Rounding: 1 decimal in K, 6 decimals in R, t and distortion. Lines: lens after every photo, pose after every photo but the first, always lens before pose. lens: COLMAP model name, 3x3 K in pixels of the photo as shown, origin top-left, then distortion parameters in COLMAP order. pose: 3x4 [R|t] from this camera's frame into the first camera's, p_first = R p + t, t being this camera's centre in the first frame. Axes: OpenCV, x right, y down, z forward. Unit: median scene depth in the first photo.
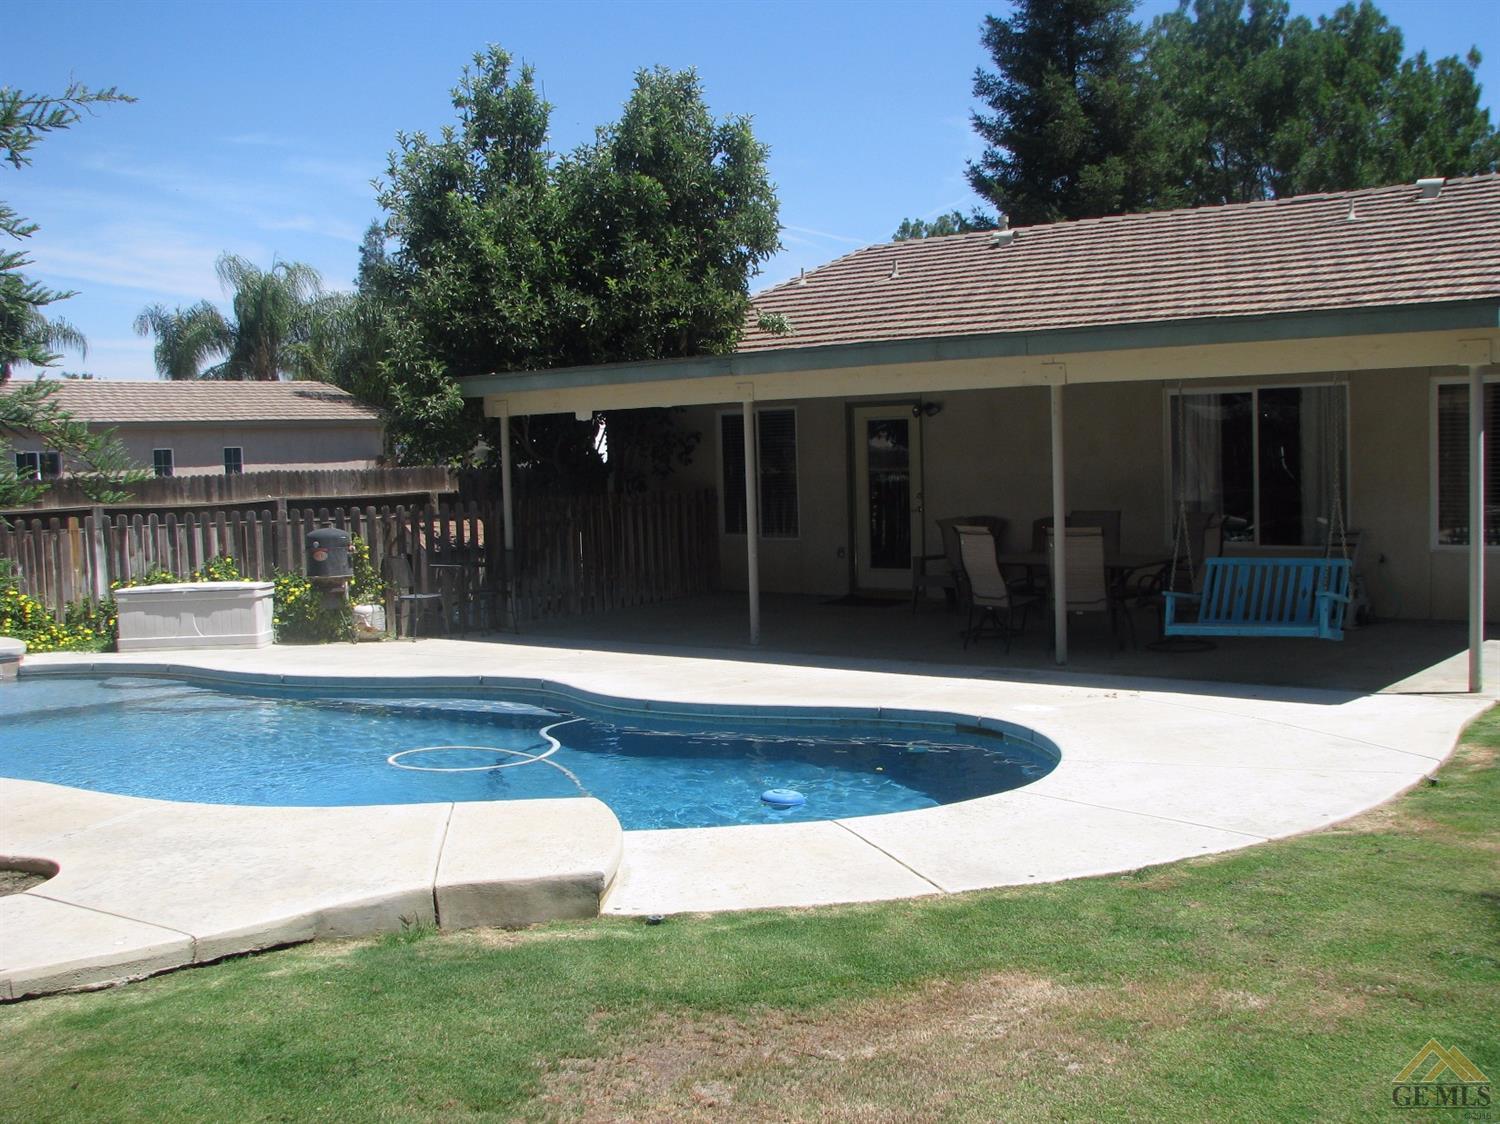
lens RADIAL K [[1646.7, 0, 756.3], [0, 1646.7, 599.1], [0, 0, 1]] dist [-0.168313, 0.235817]
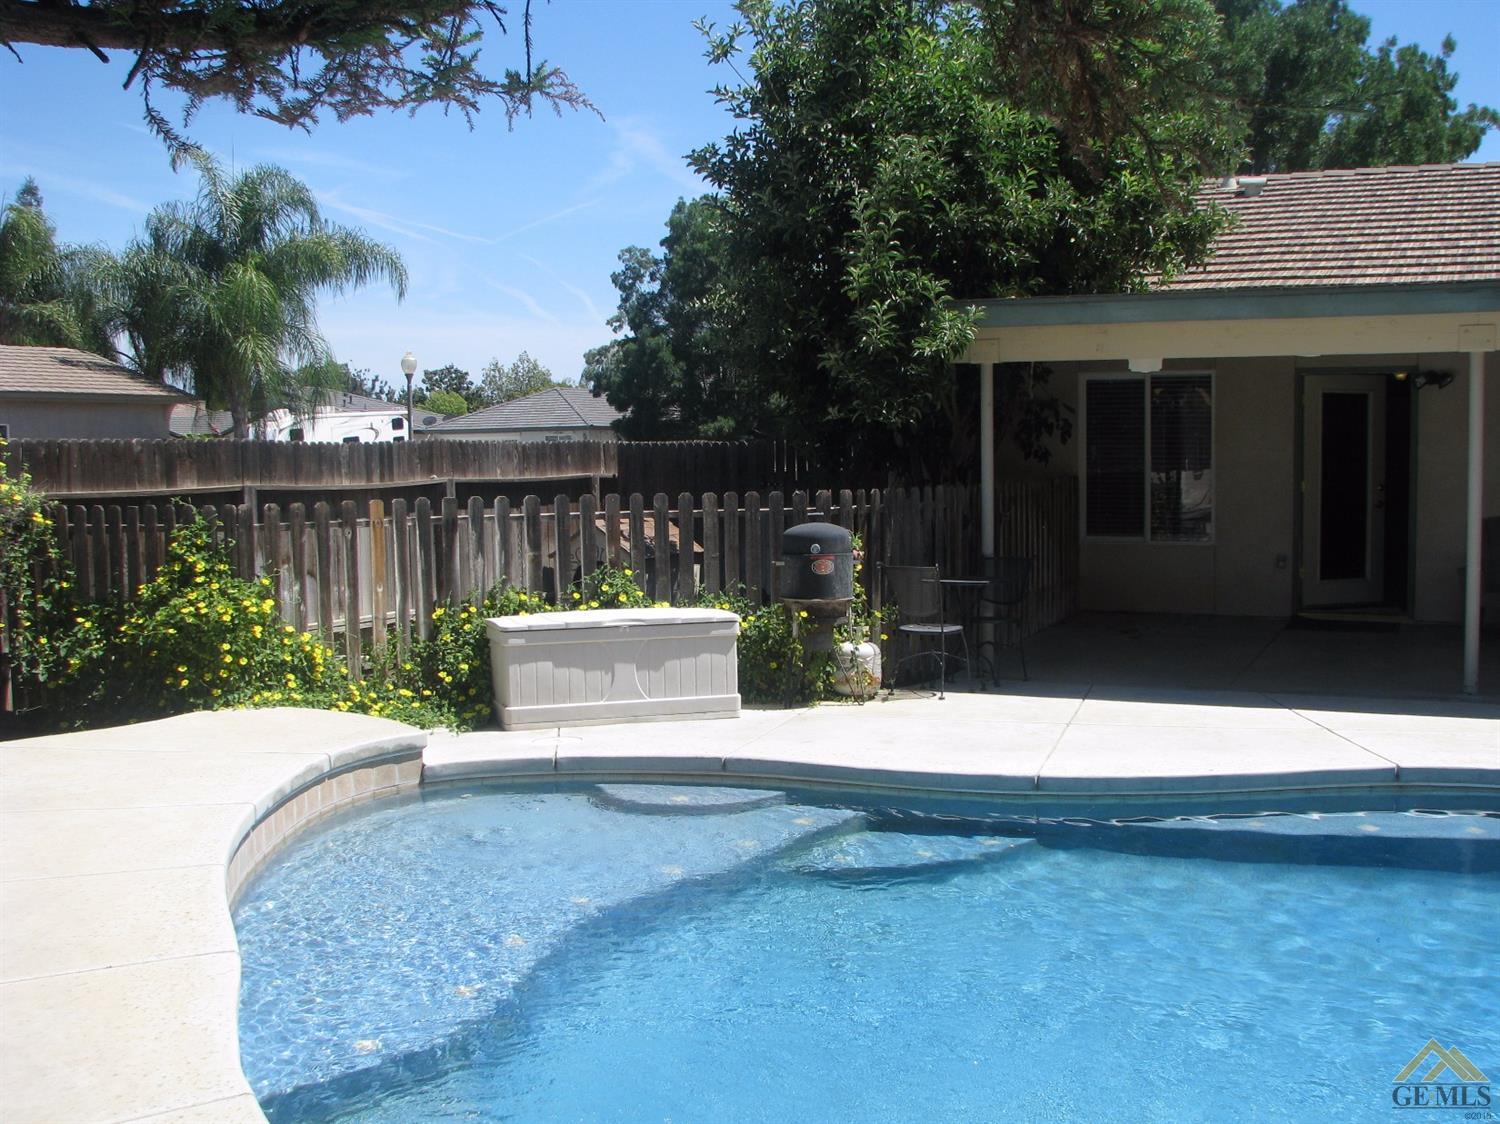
lens RADIAL K [[1709.2, 0, 750.0], [0, 1709.2, 562.0], [0, 0, 1]] dist [-0.253738, 0.263928]
pose [[0.969849, 0.000881, 0.243707, -0.374505], [0.005662, 0.999642, -0.026145, -0.009494], [-0.243643, 0.026737, 0.969496, 0.312059]]
